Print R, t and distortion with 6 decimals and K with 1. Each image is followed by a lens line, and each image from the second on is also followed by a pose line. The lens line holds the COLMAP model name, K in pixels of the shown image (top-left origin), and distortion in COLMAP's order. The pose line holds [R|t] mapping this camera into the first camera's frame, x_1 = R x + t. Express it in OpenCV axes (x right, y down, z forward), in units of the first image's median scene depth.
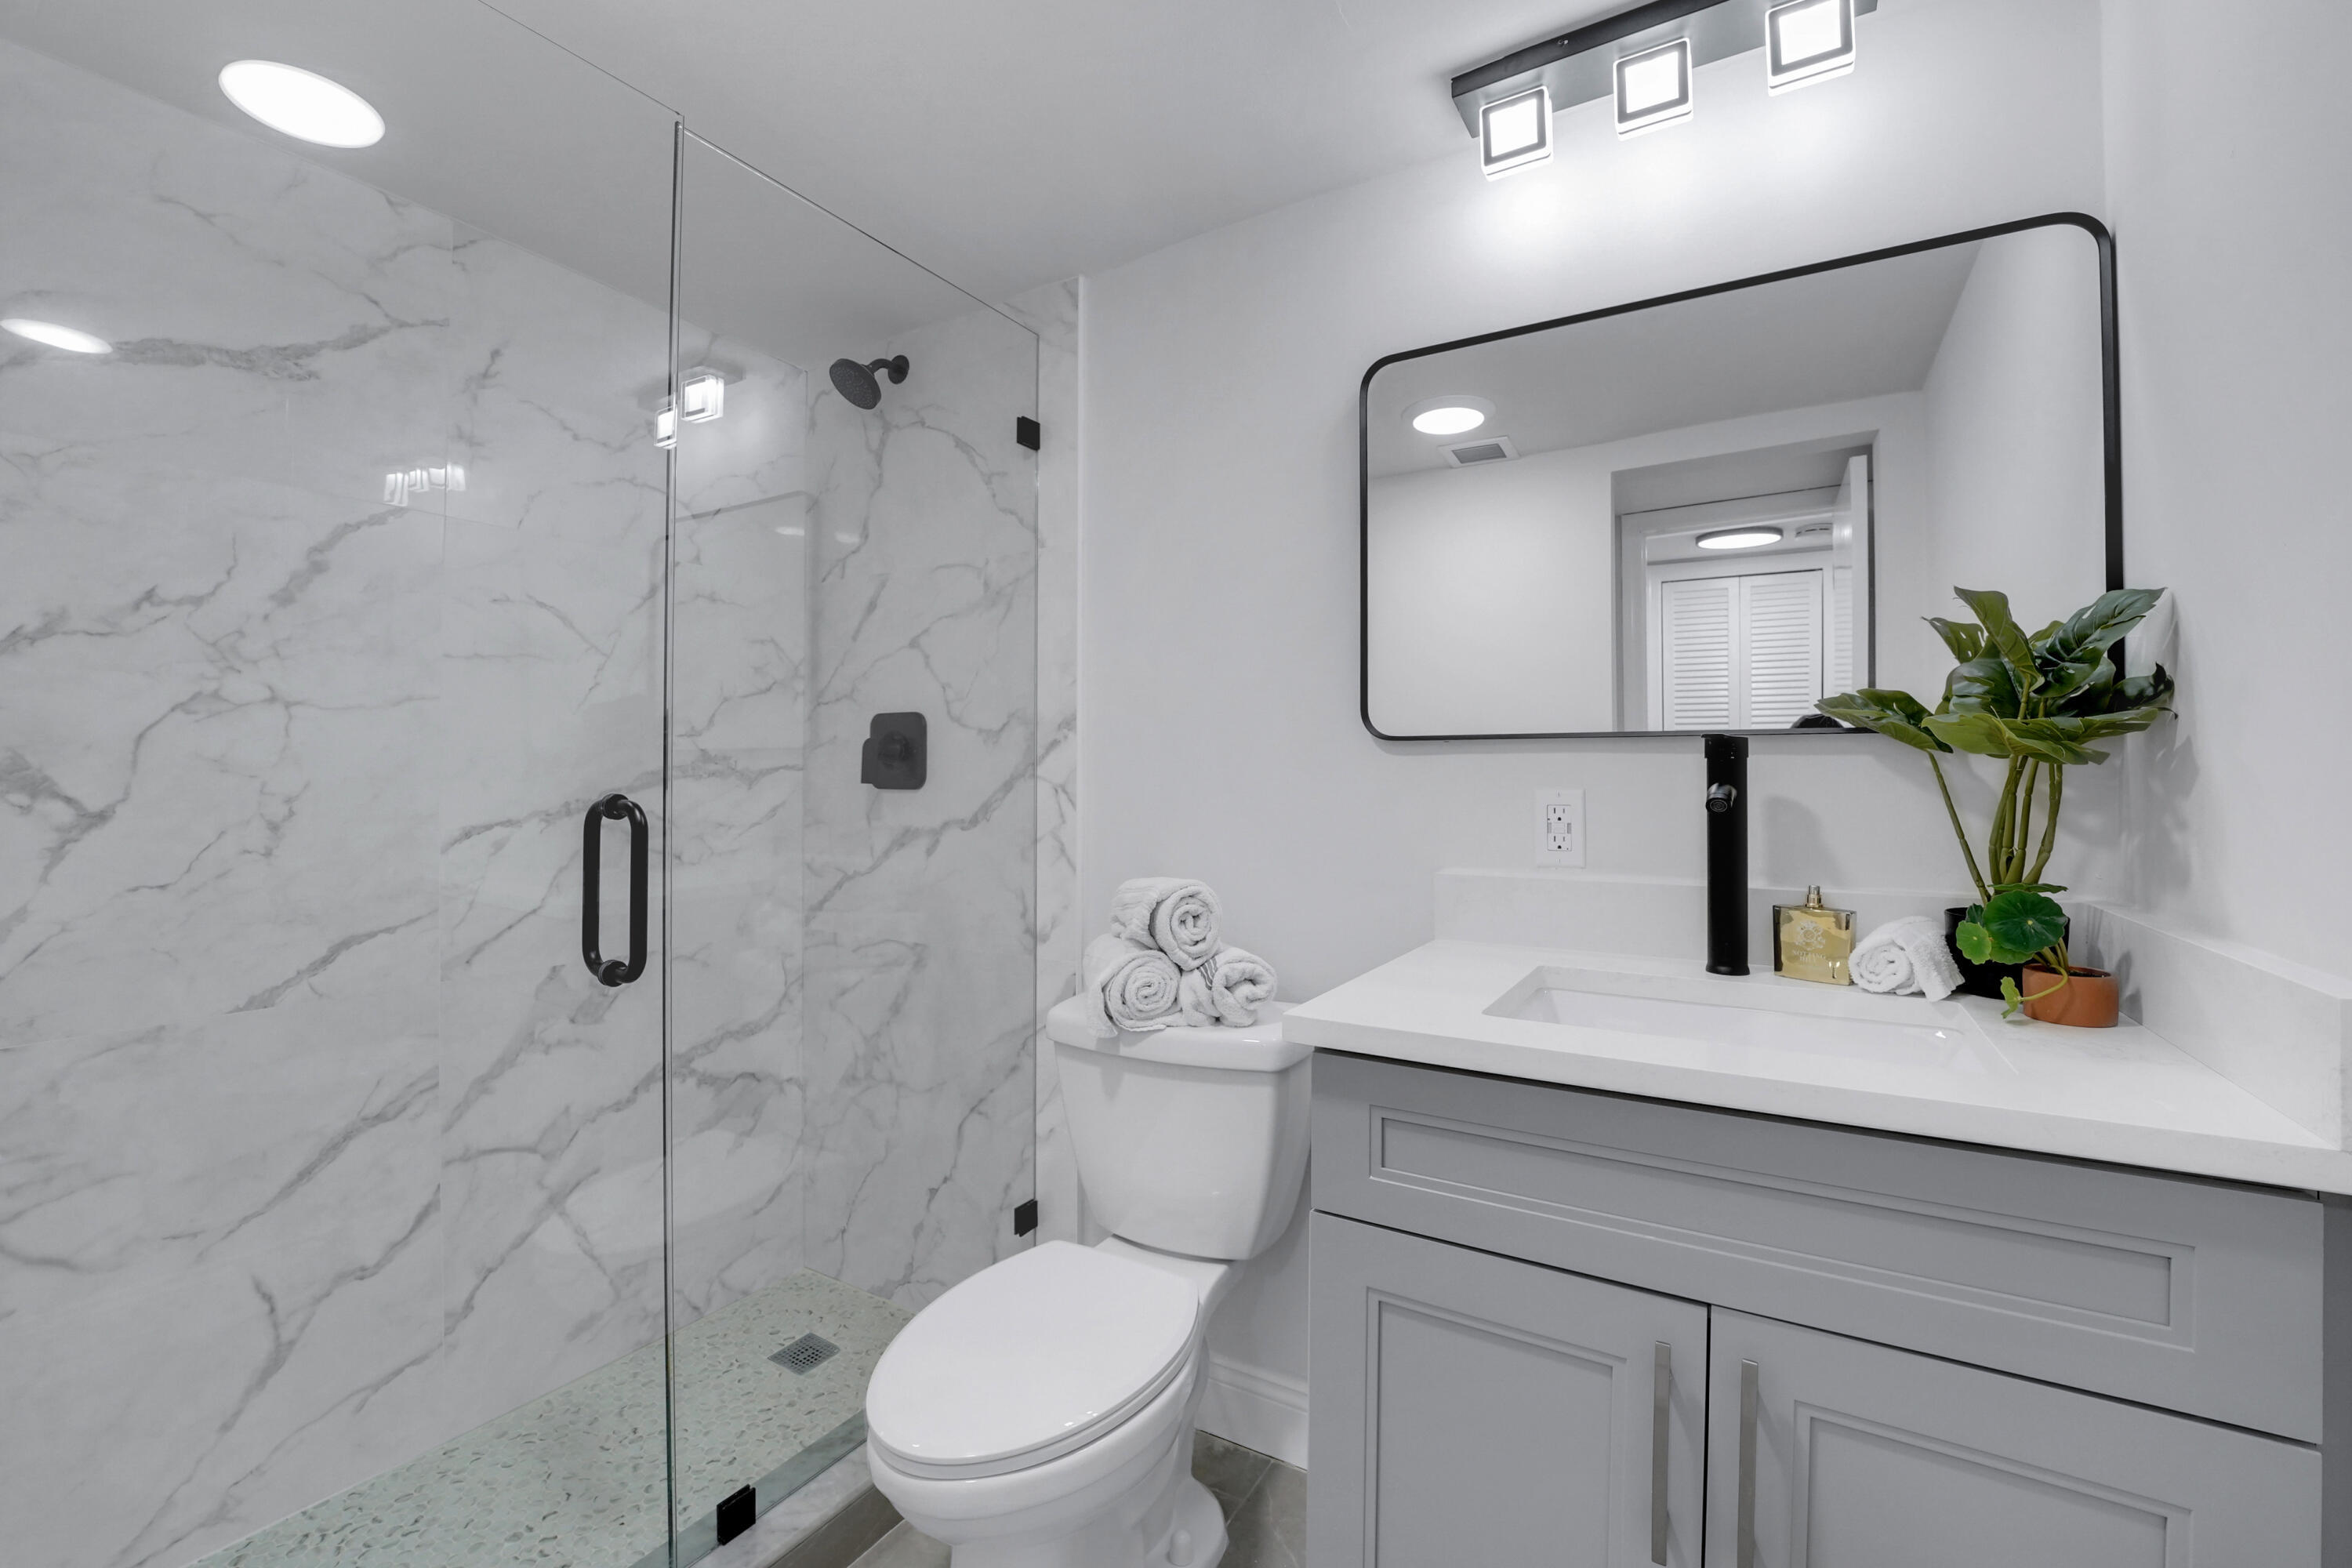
lens RADIAL K [[993.9, 0, 1152.2], [0, 993.9, 770.8], [0, 0, 1]] dist [-0.036391, 0.002870]
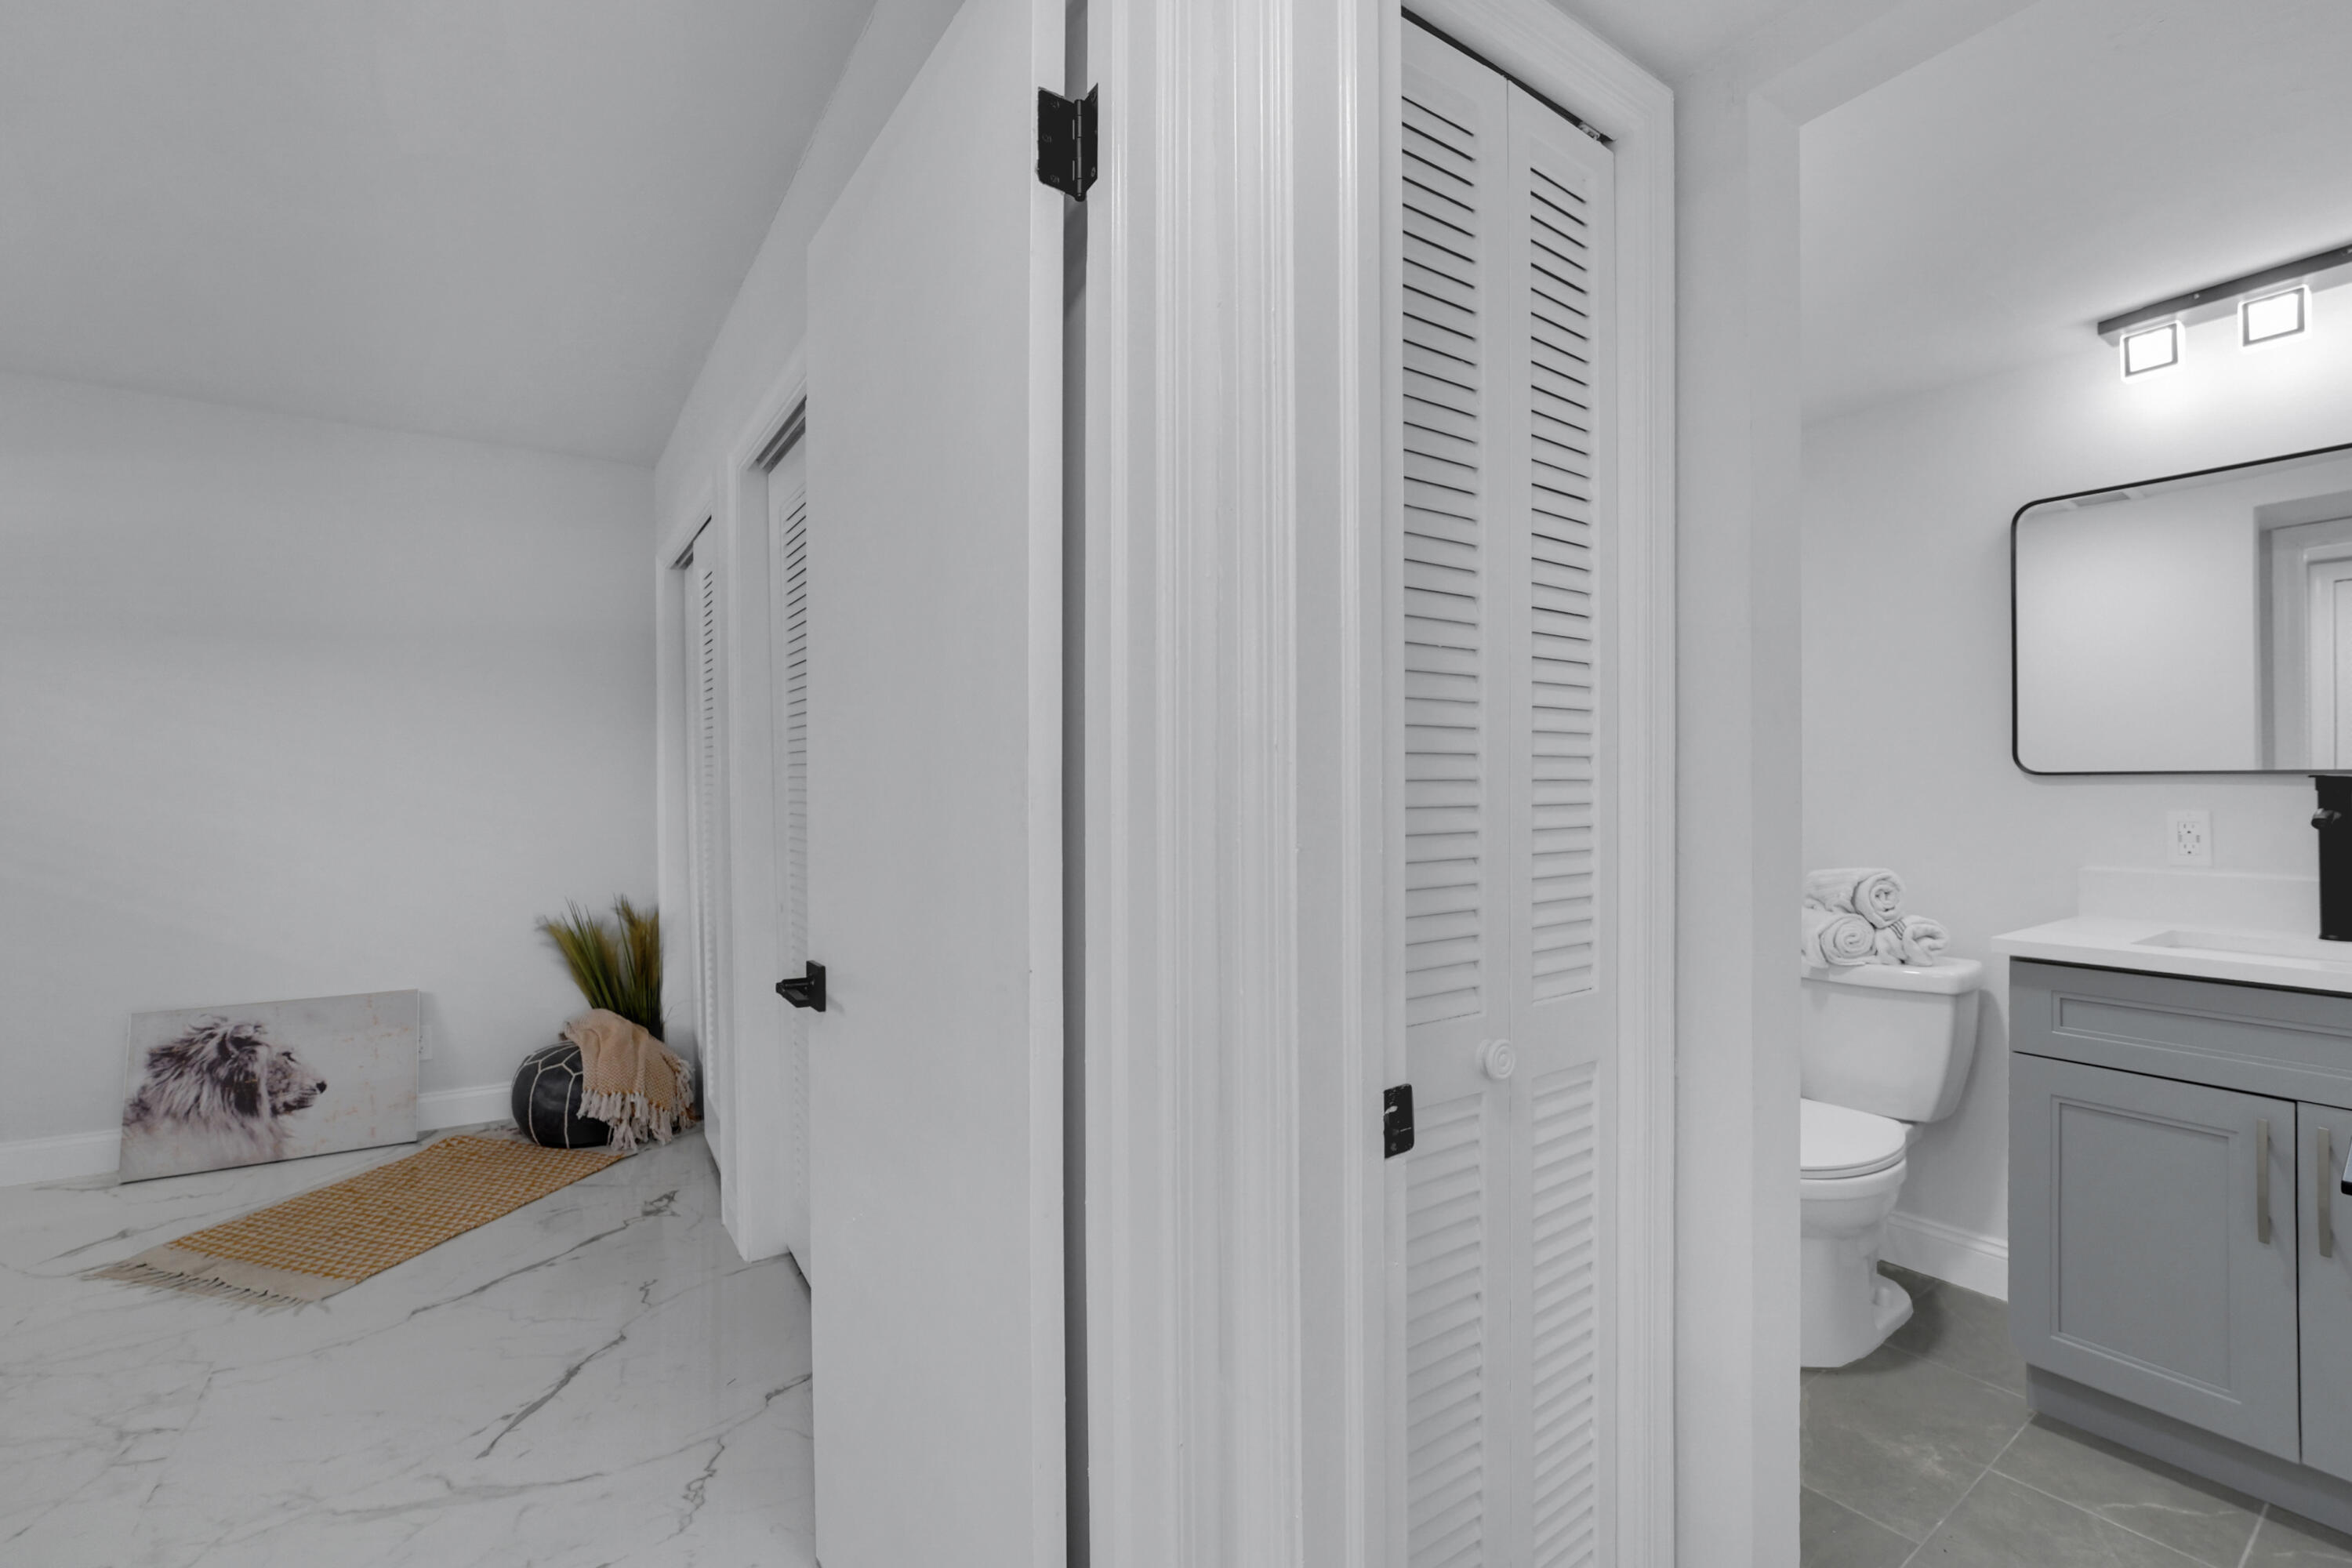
lens RADIAL K [[993.9, 0, 1194.6], [0, 993.9, 782.4], [0, 0, 1]] dist [-0.036391, 0.002870]
pose [[0.915531, -0.000499, -0.402248, -0.252530], [-0.002738, 0.999968, -0.007471, -0.005858], [0.402239, 0.007942, 0.915500, -0.615952]]
